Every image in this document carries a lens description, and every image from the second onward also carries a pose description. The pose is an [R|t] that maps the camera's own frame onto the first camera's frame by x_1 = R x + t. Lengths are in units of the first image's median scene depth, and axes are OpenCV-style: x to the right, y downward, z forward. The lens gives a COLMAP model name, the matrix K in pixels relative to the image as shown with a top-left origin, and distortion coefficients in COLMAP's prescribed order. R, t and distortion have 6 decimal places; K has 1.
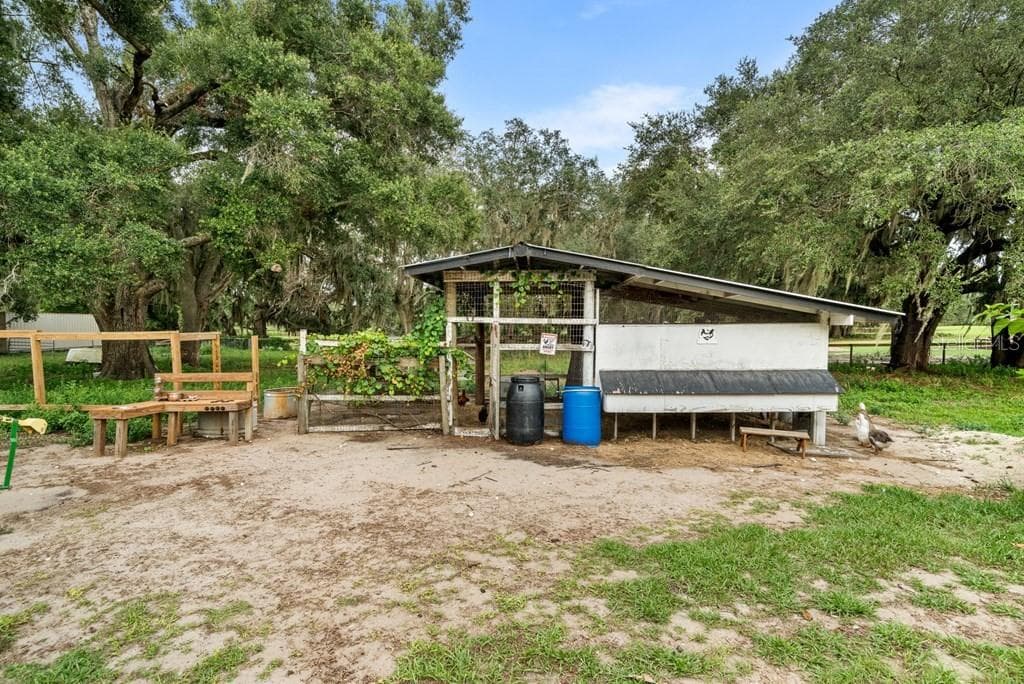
lens RADIAL K [[517.0, 0, 512.0], [0, 517.0, 342.0], [0, 0, 1]] dist [0.026183, 0.000216]
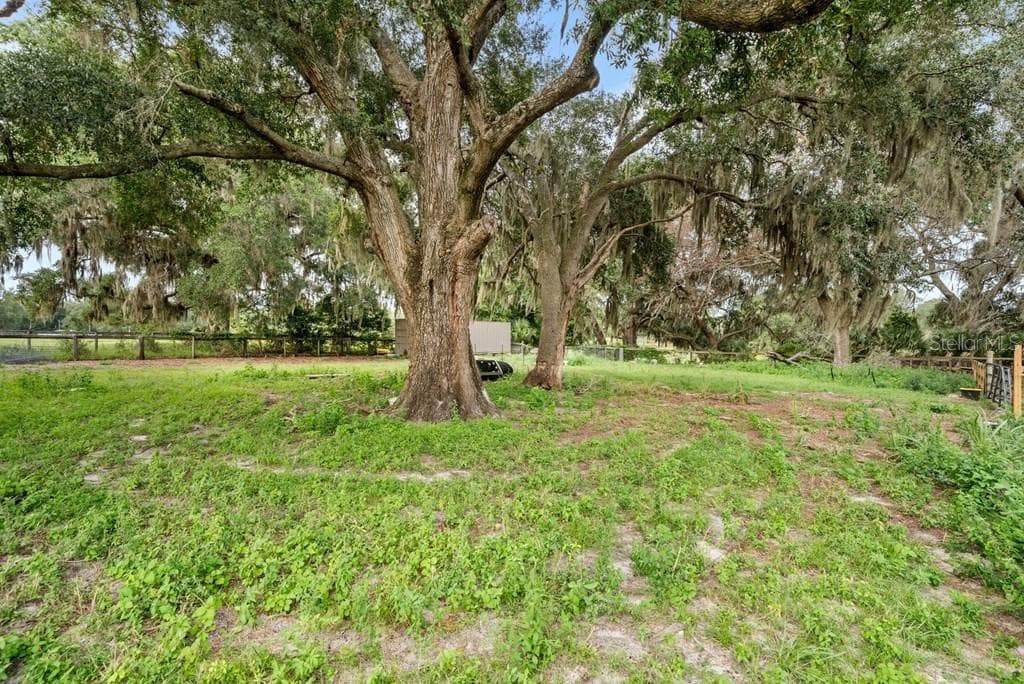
lens RADIAL K [[557.1, 0, 512.0], [0, 557.1, 342.0], [0, 0, 1]] dist [0.004305, -0.000197]
pose [[0.793597, 0.015816, -0.608238, -0.240902], [-0.029850, 0.999470, -0.012957, 0.002057], [0.607711, 0.028439, 0.793649, 0.432286]]
